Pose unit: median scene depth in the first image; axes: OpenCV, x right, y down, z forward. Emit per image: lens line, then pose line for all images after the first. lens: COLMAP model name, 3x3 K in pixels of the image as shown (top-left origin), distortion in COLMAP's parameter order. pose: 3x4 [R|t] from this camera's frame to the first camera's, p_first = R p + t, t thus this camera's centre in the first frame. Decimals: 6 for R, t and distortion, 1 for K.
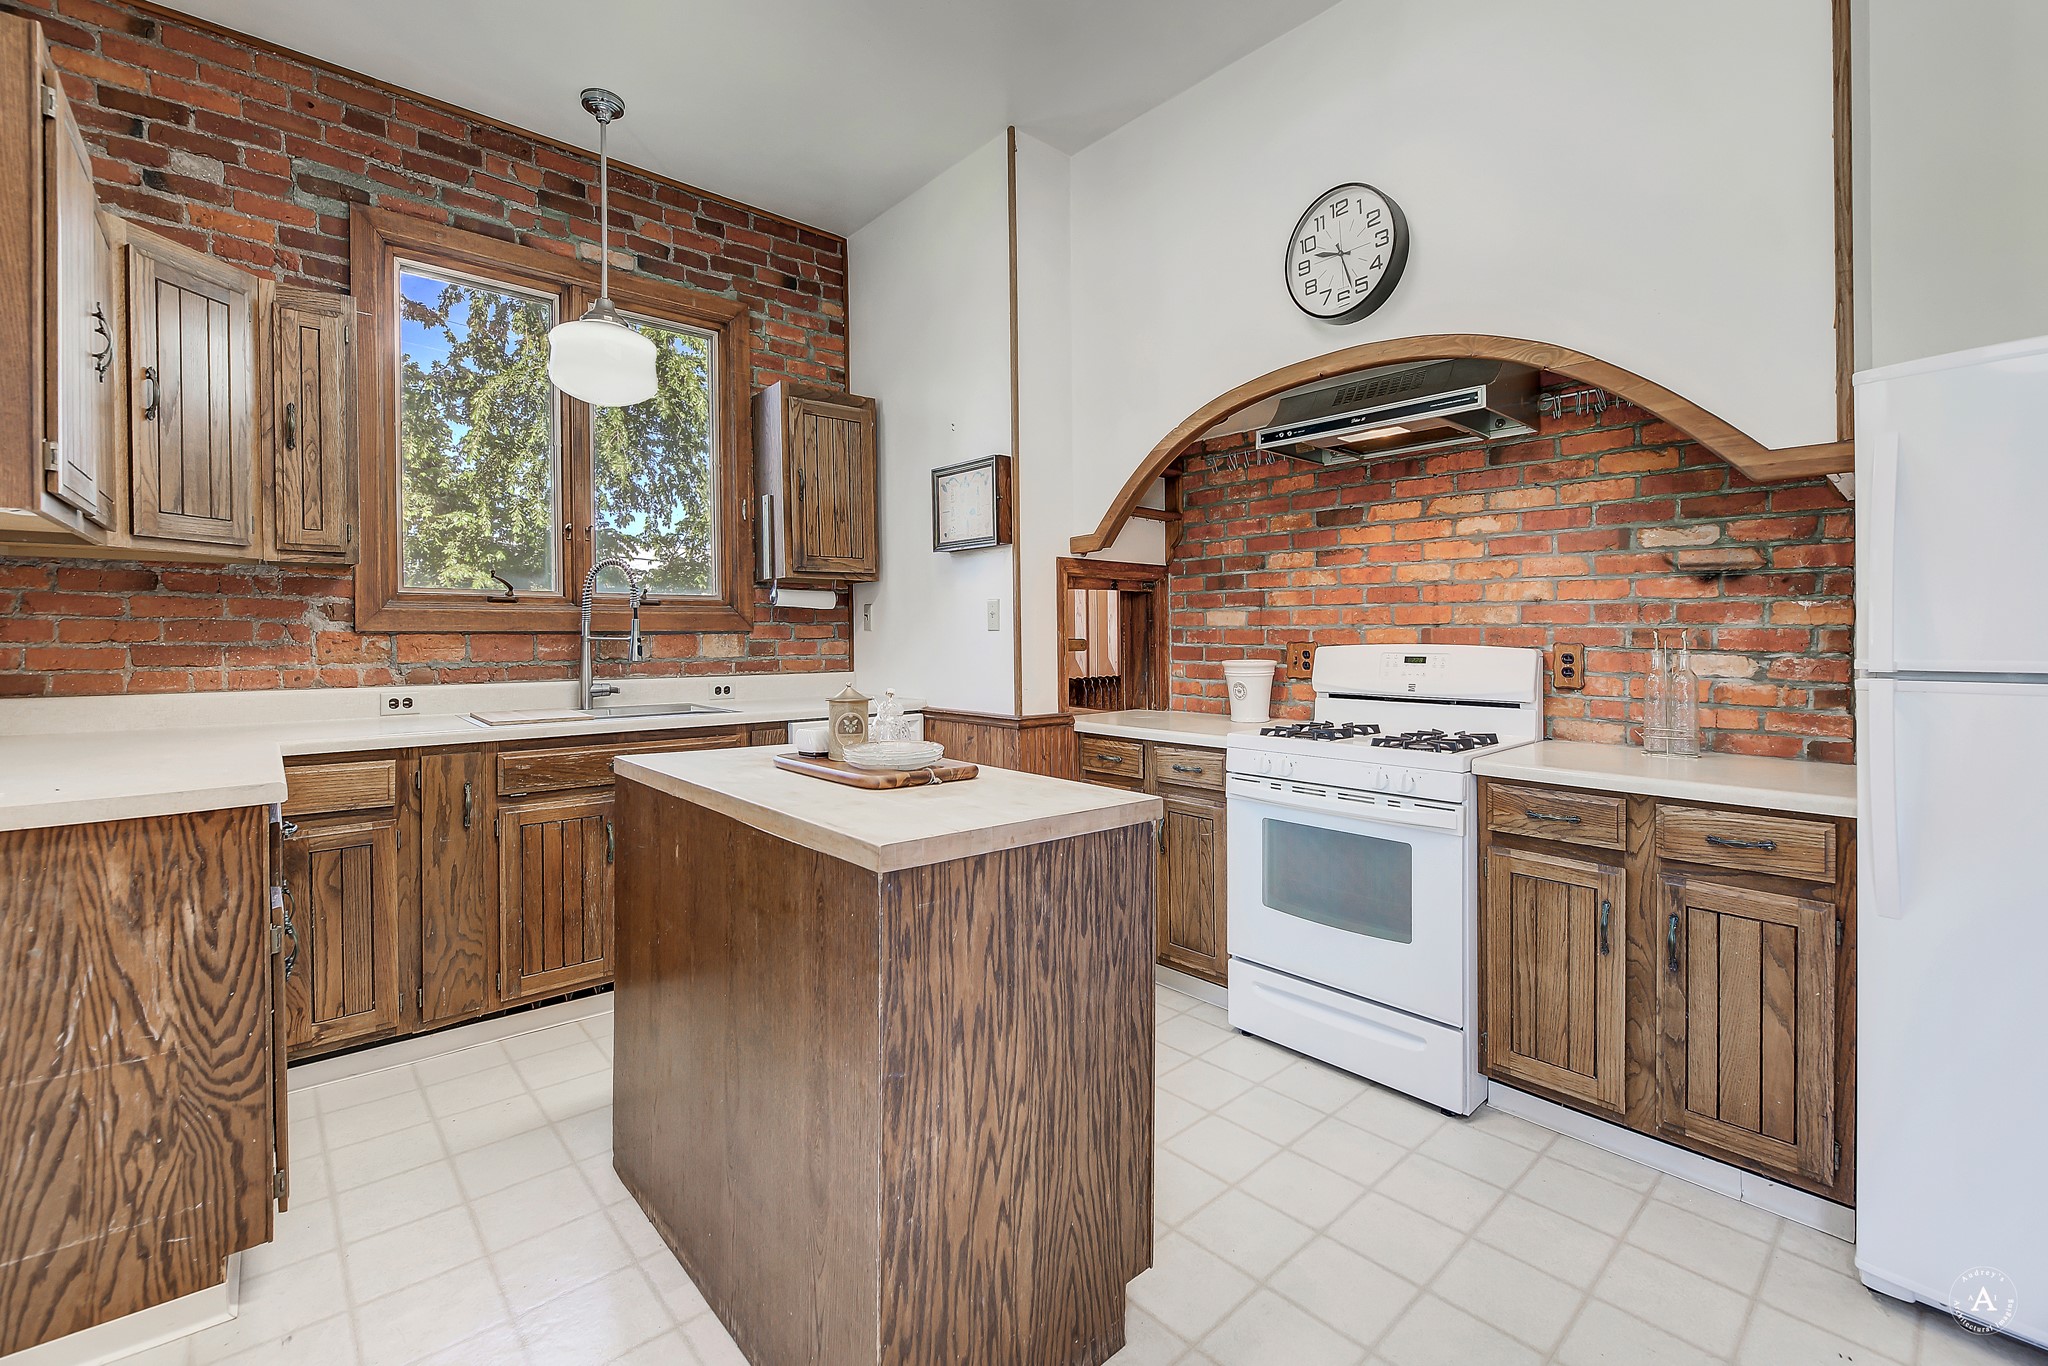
lens RADIAL K [[838.4, 0, 1030.5], [0, 838.4, 637.0], [0, 0, 1]] dist [0.003515, -0.003135]
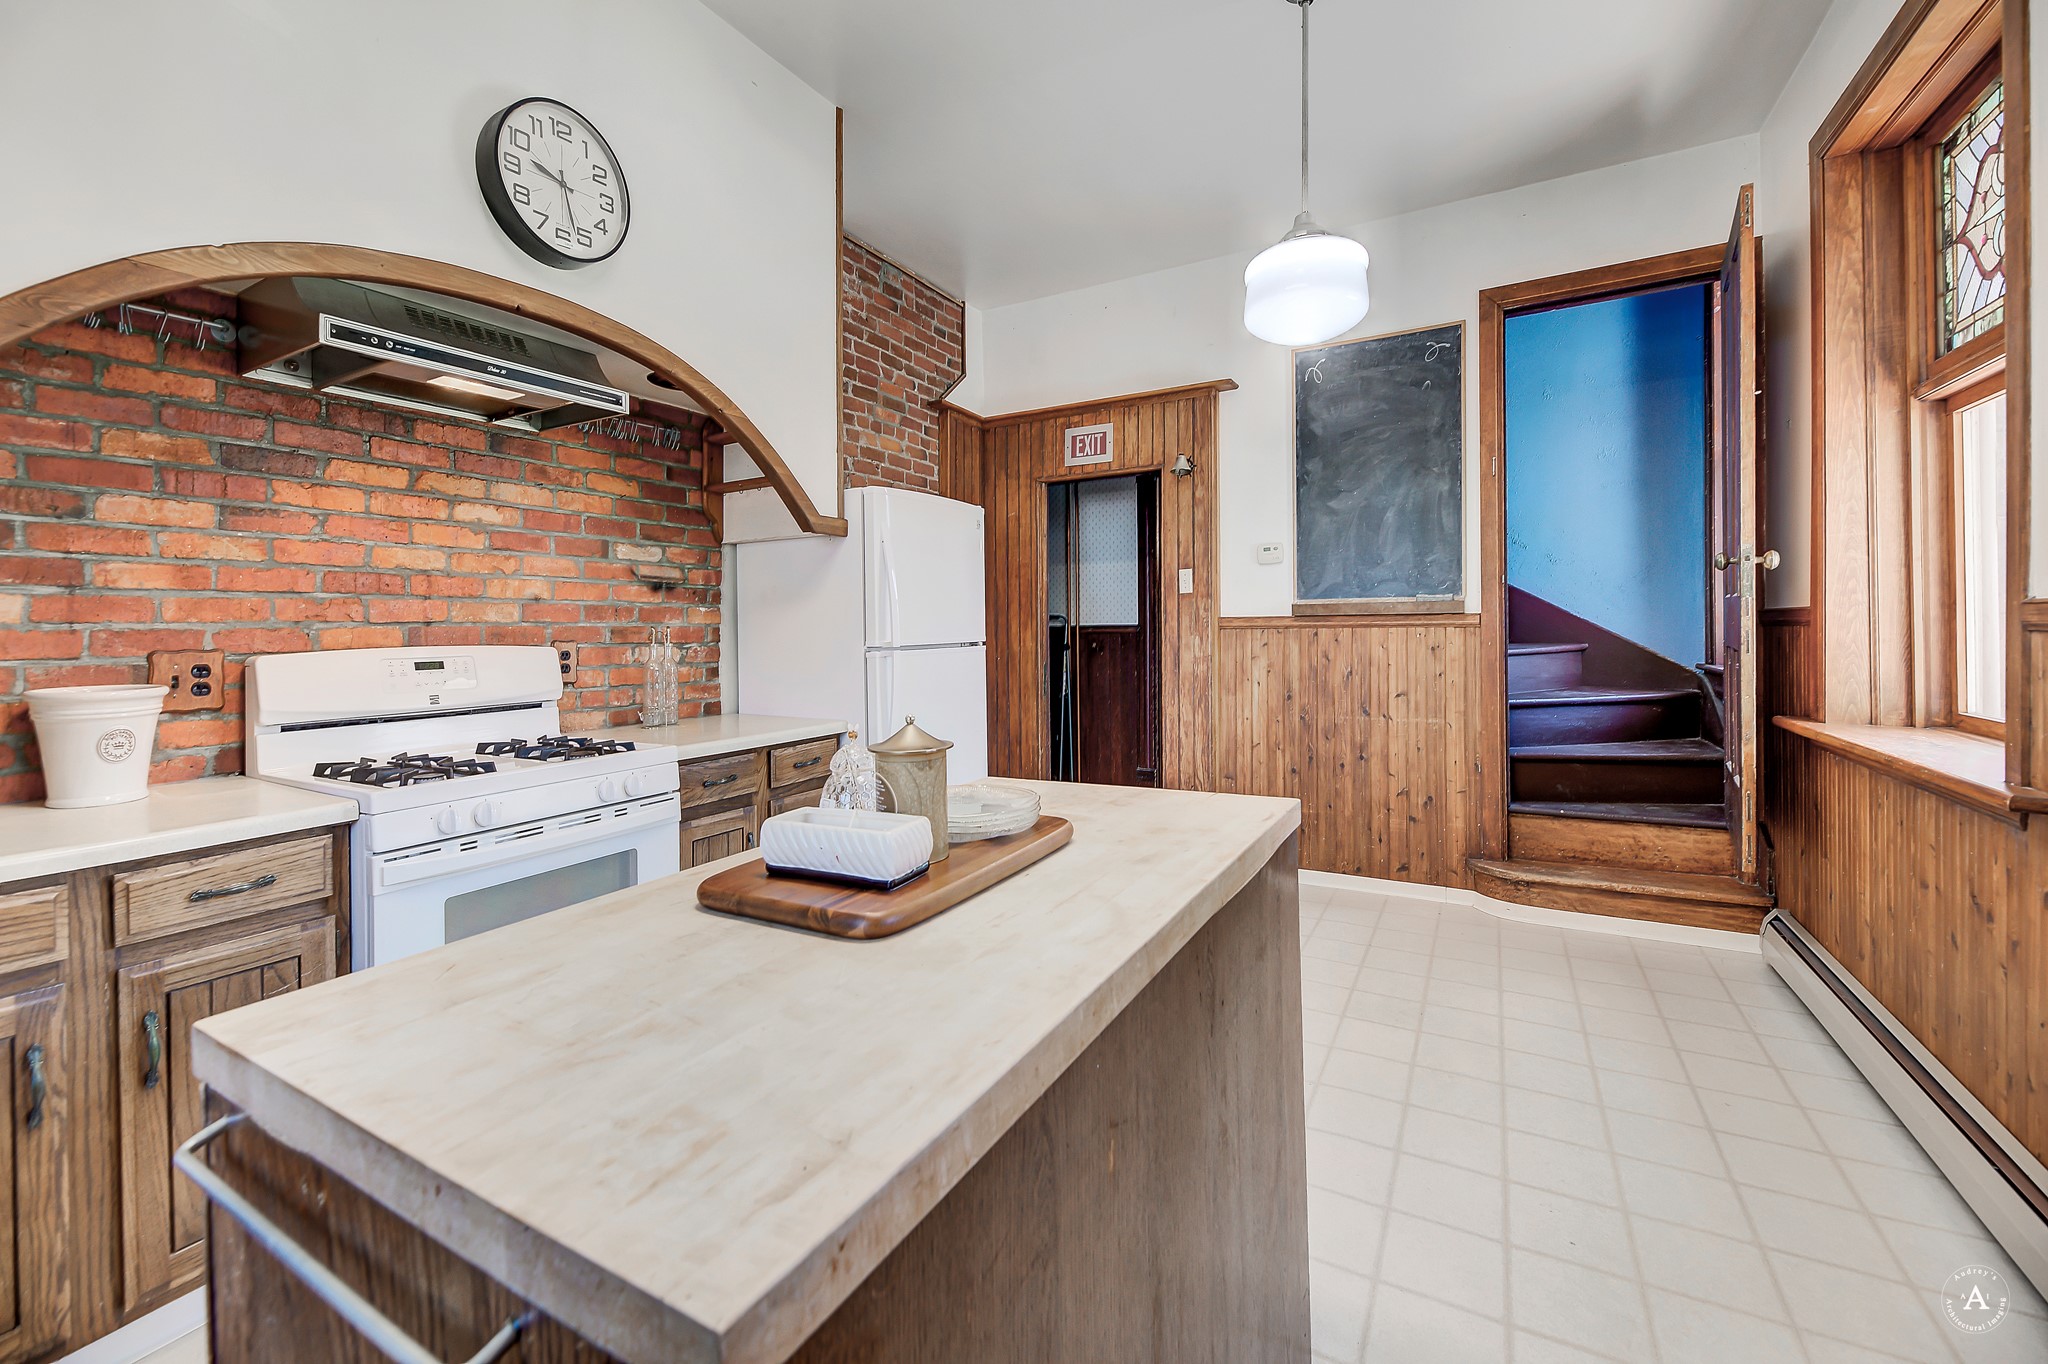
lens RADIAL K [[838.4, 0, 998.6], [0, 838.4, 621.6], [0, 0, 1]] dist [0.003515, -0.003135]
pose [[-0.277930, 0.009173, 0.960558, -0.485999], [0.017993, 0.999829, -0.004341, -0.002122], [-0.960433, 0.016076, -0.278047, 0.705194]]
